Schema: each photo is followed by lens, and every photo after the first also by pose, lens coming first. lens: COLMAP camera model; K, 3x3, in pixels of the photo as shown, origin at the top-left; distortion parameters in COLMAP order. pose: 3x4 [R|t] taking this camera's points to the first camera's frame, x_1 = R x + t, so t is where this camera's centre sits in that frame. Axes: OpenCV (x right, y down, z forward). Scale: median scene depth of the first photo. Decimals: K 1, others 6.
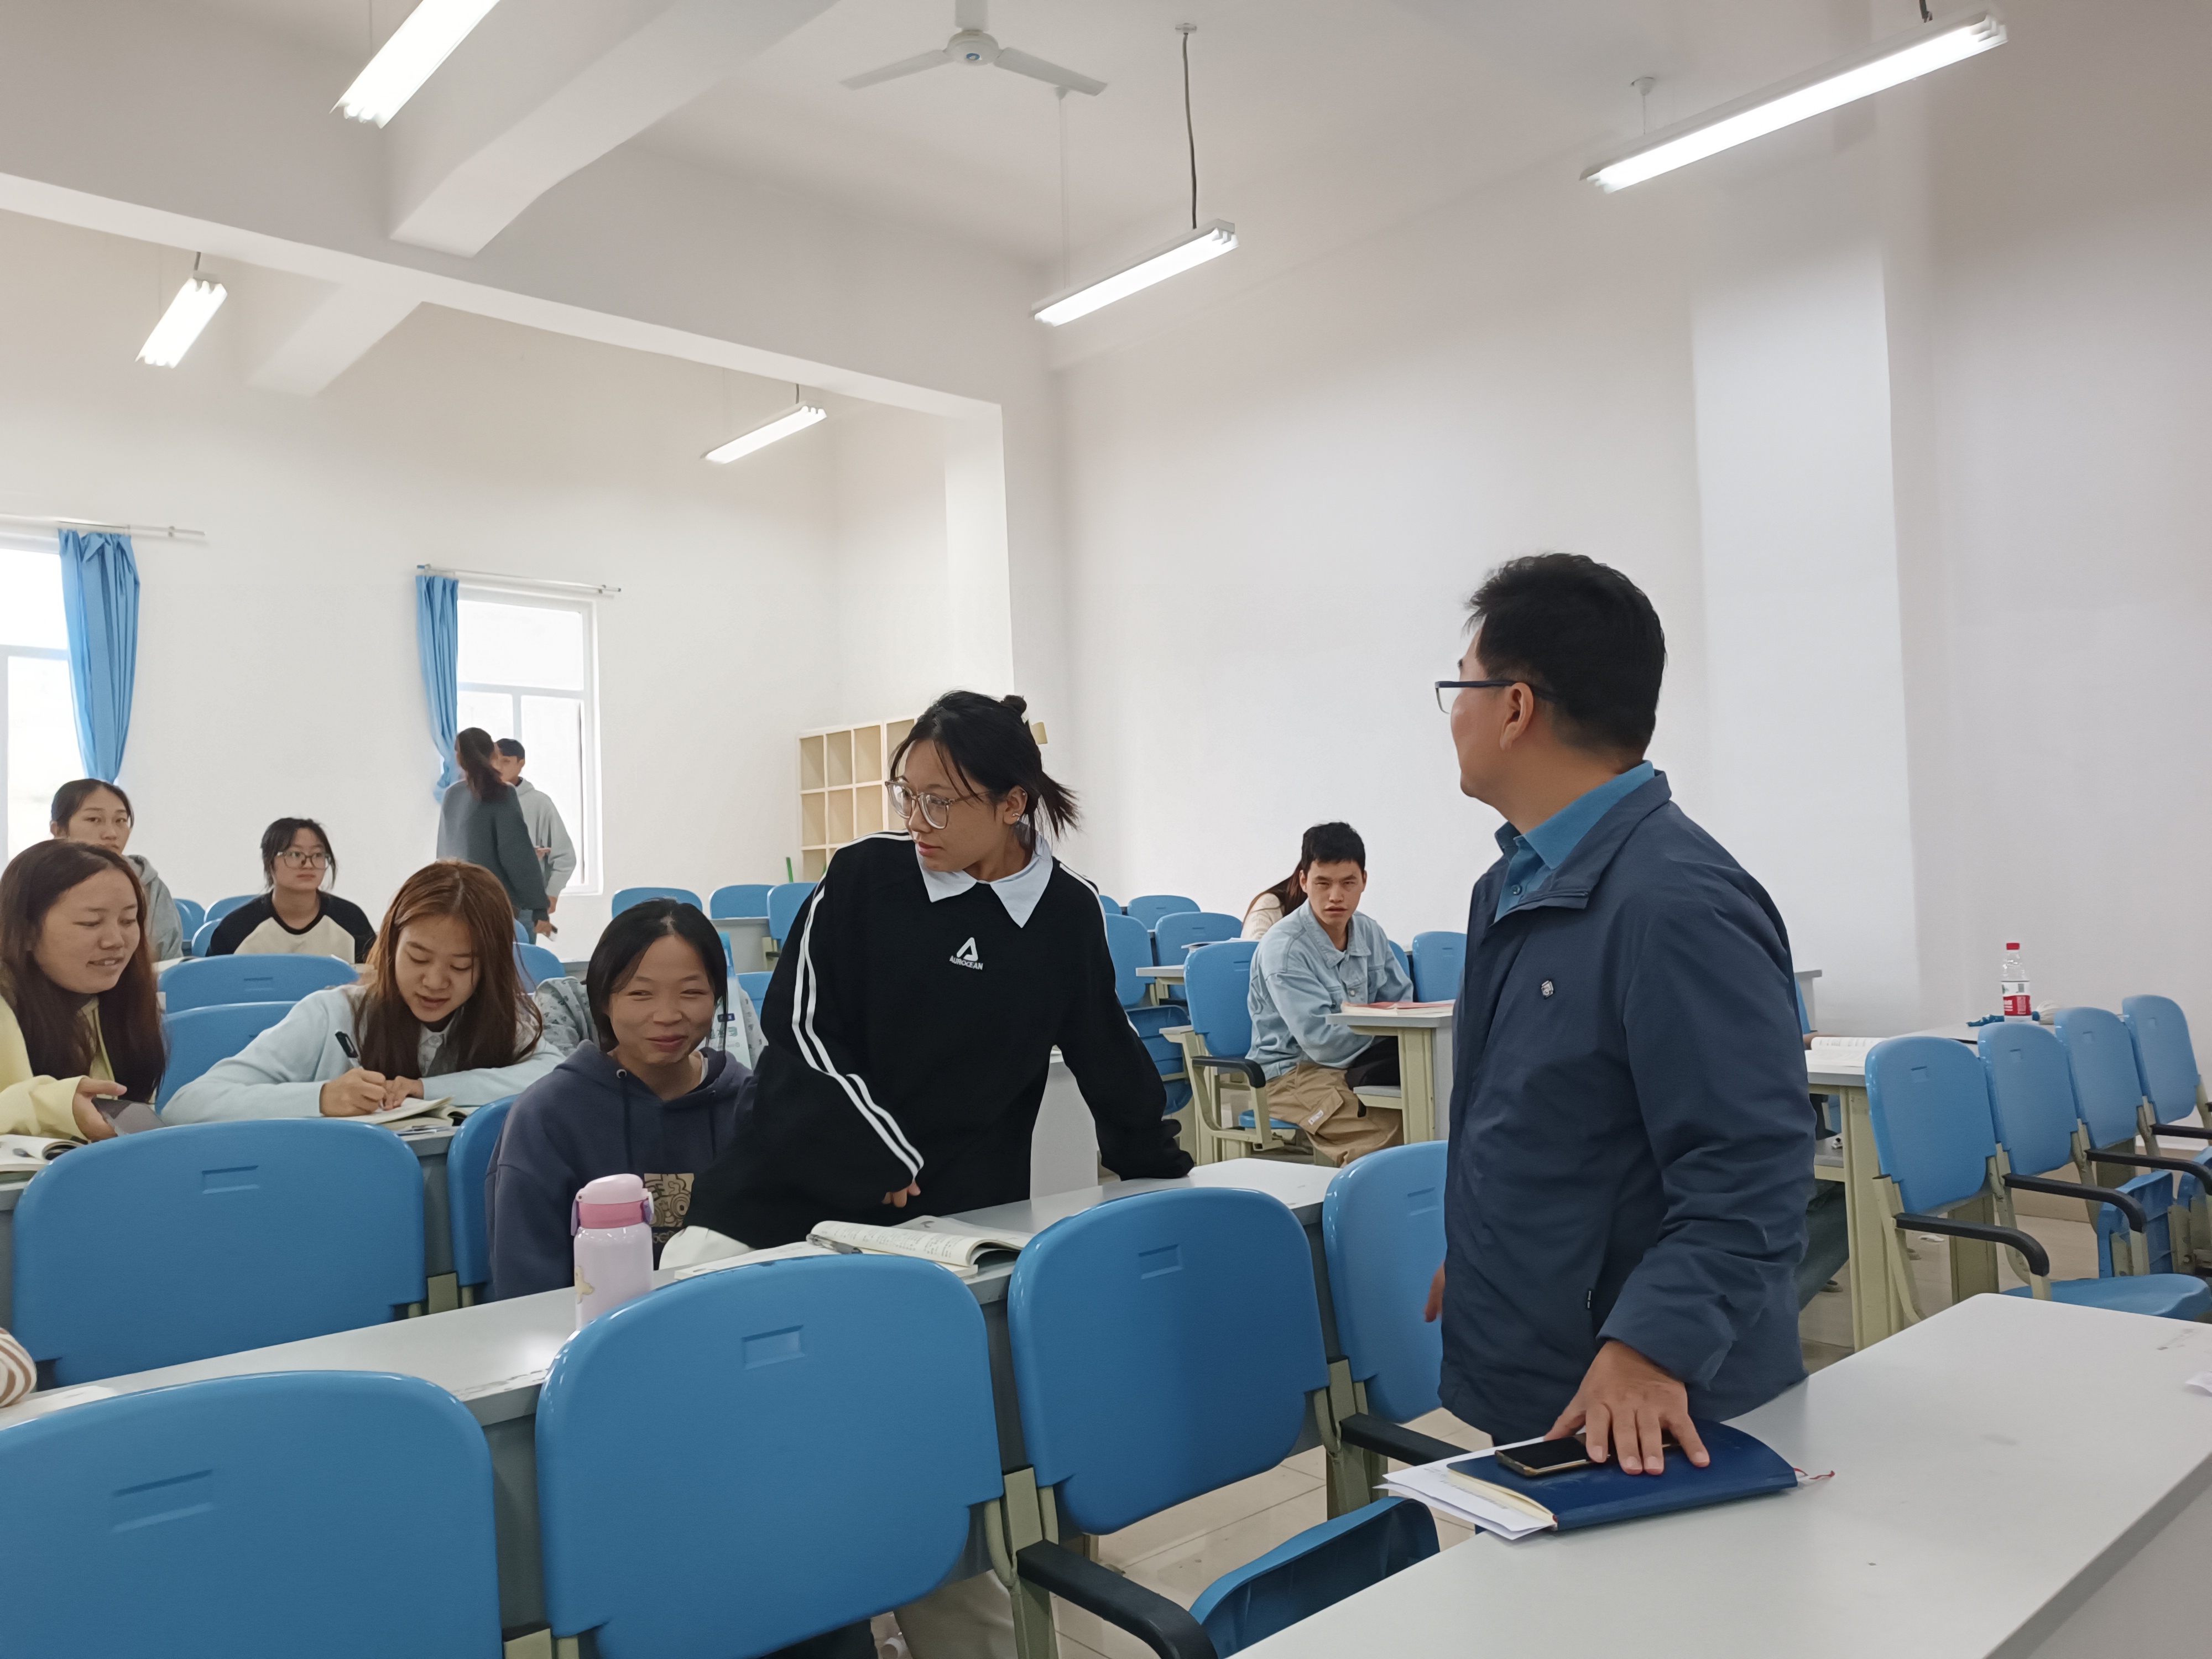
lens RADIAL K [[1680.2, 0, 1106.0], [0, 1680.2, 829.5], [0, 0, 1]] dist [-0.000158, -0.000634]
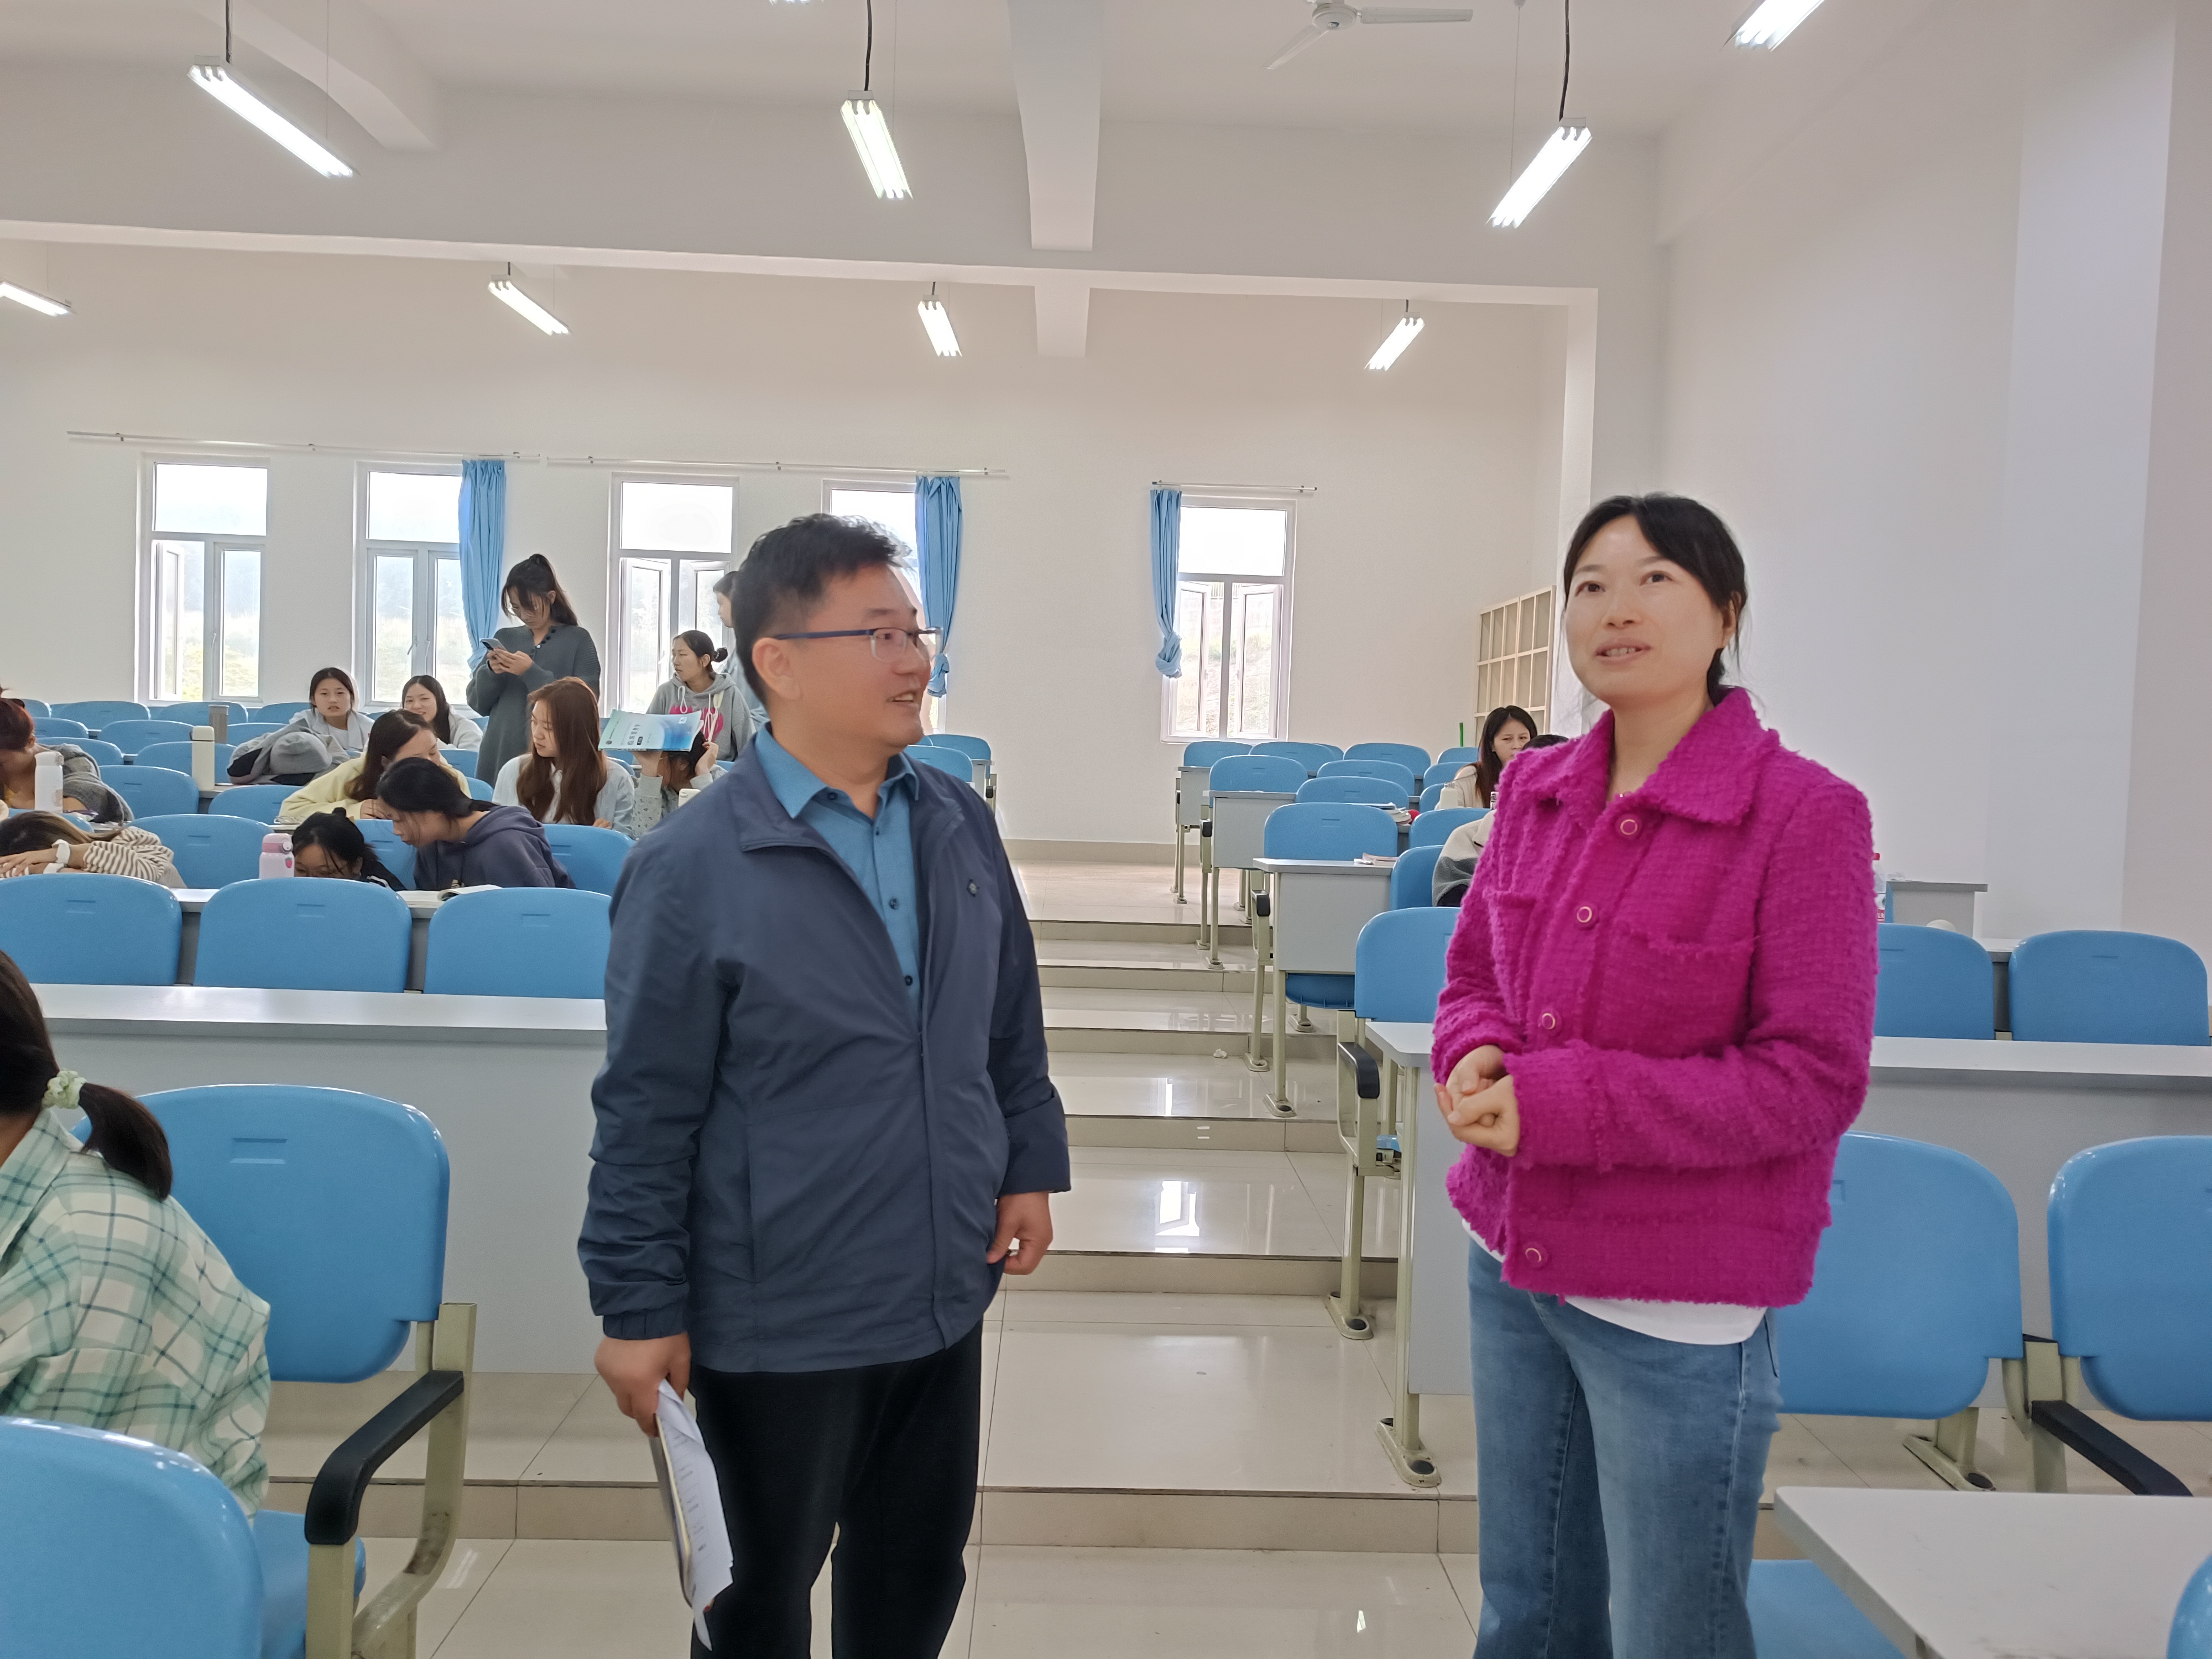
lens RADIAL K [[1680.2, 0, 1106.0], [0, 1680.2, 829.5], [0, 0, 1]] dist [-0.000158, -0.000634]
pose [[0.745004, 0.080142, -0.662229, 0.437554], [-0.023499, 0.995294, 0.094012, -0.014339], [0.666646, -0.054477, 0.743381, 0.017732]]
